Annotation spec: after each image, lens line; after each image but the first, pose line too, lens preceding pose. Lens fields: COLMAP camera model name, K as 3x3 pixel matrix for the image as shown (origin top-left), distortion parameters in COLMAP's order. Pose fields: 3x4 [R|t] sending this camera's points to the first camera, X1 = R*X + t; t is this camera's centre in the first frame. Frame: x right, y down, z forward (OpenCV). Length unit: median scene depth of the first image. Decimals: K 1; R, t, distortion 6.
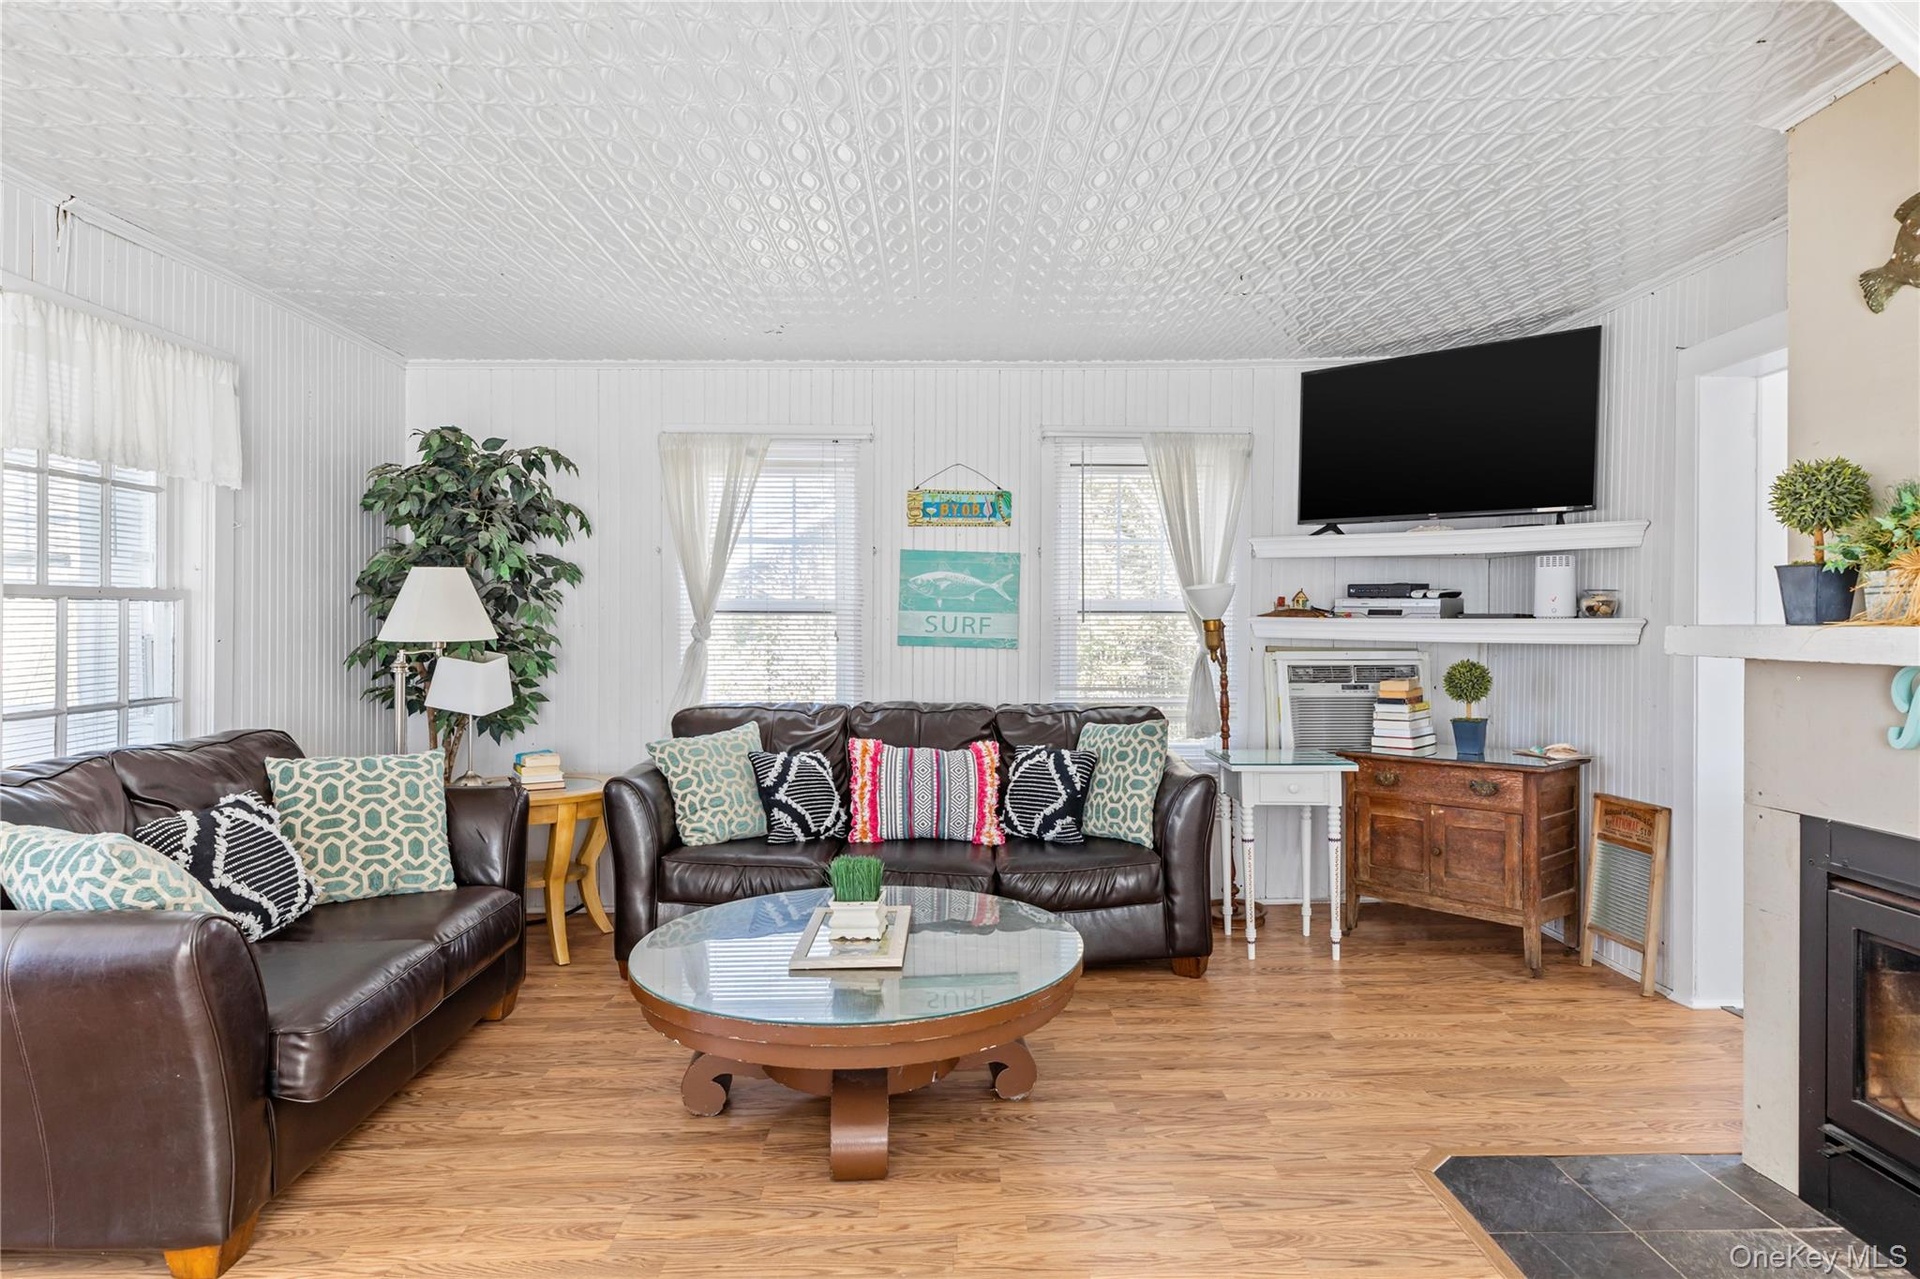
lens RADIAL K [[1065.7, 0, 957.6], [0, 1065.7, 633.4], [0, 0, 1]] dist [0.004611, 0.000312]
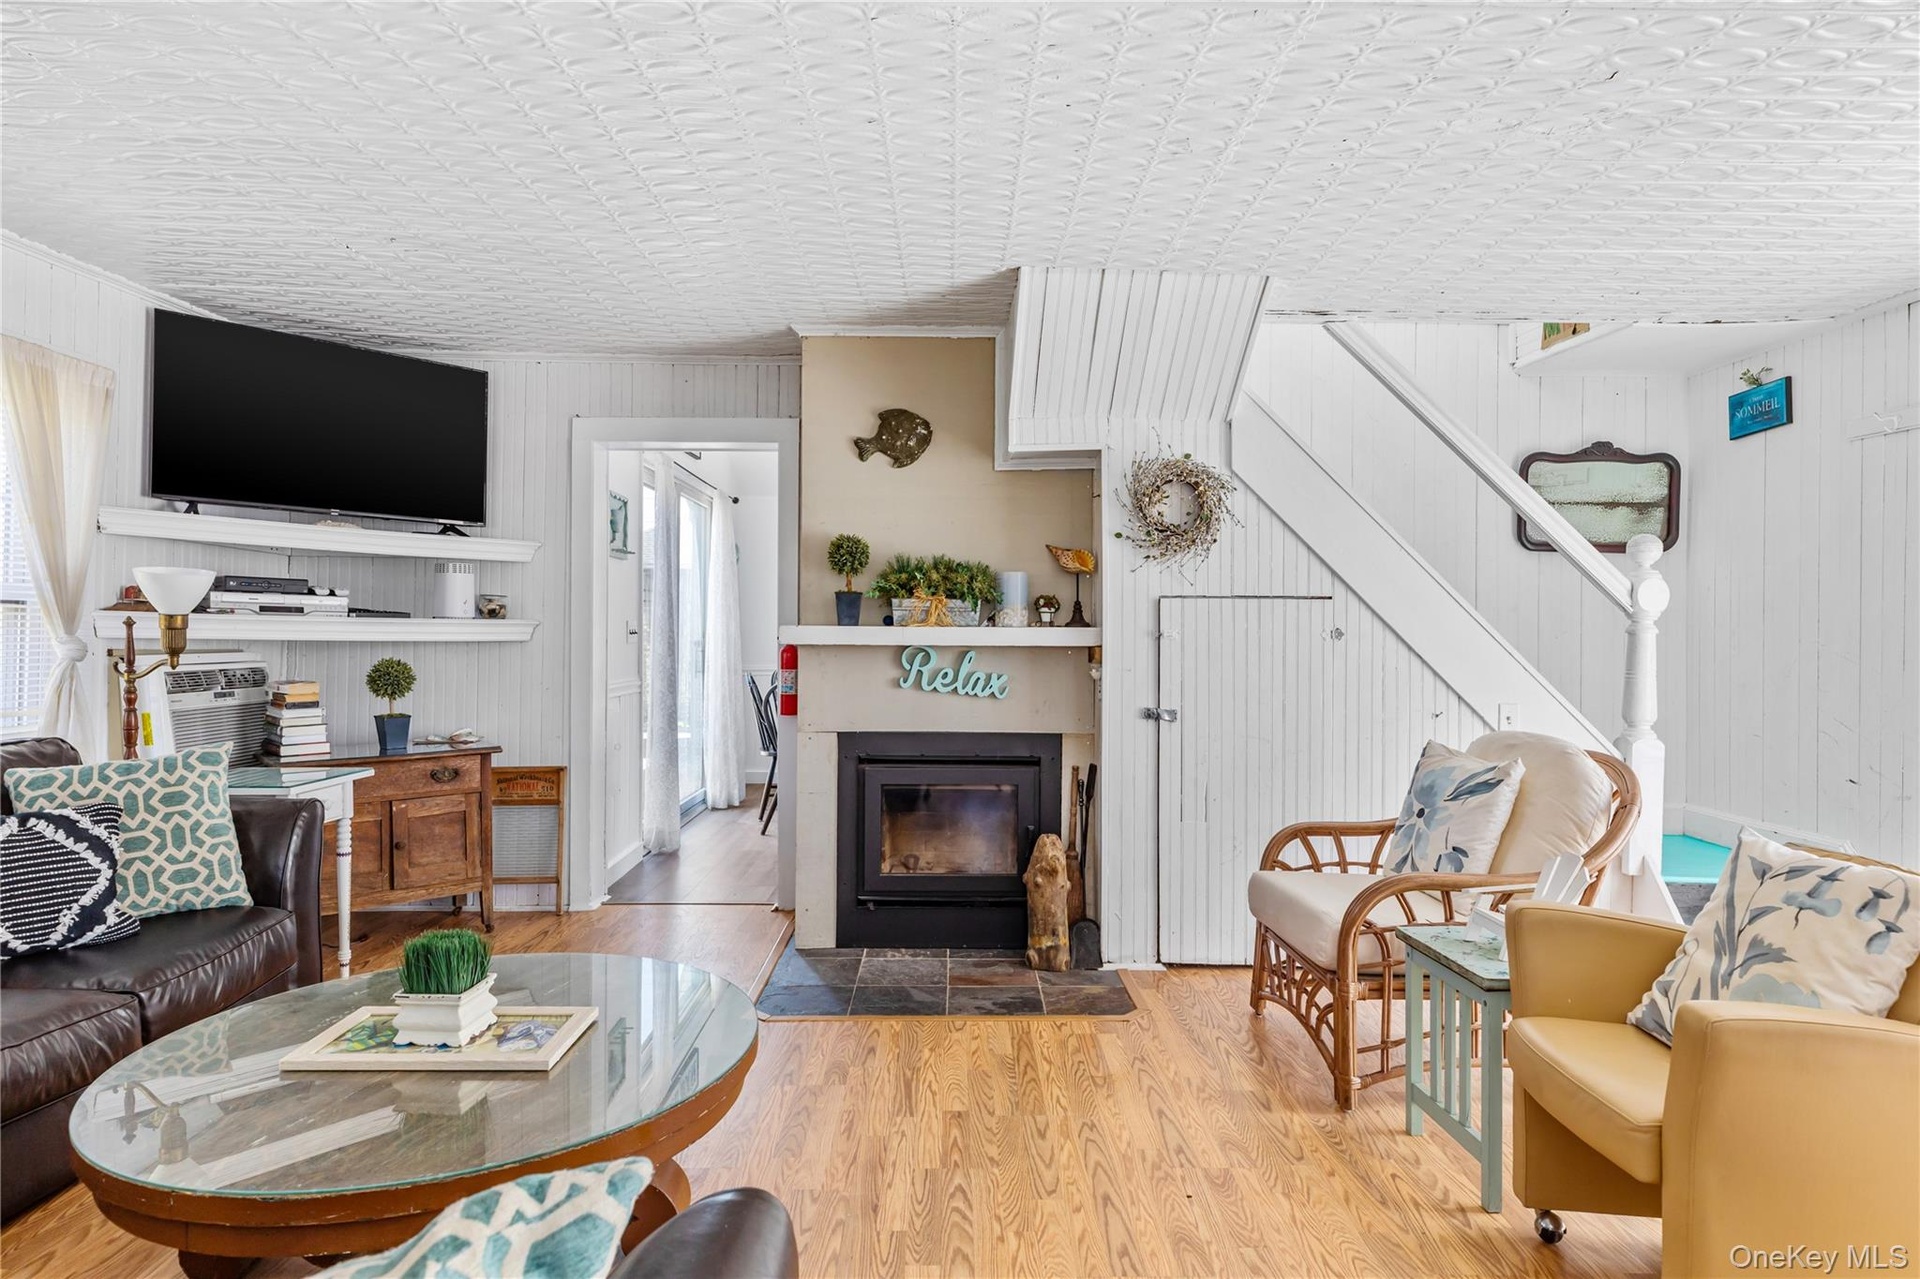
lens RADIAL K [[1103.2, 0, 973.4], [0, 1103.2, 643.3], [0, 0, 1]] dist [0.012521, -0.002804]
pose [[-0.005413, -0.008708, 0.999947, -0.606838], [0.003593, 0.999955, 0.008728, 0.003491], [-0.999979, 0.003640, -0.005381, 0.452371]]
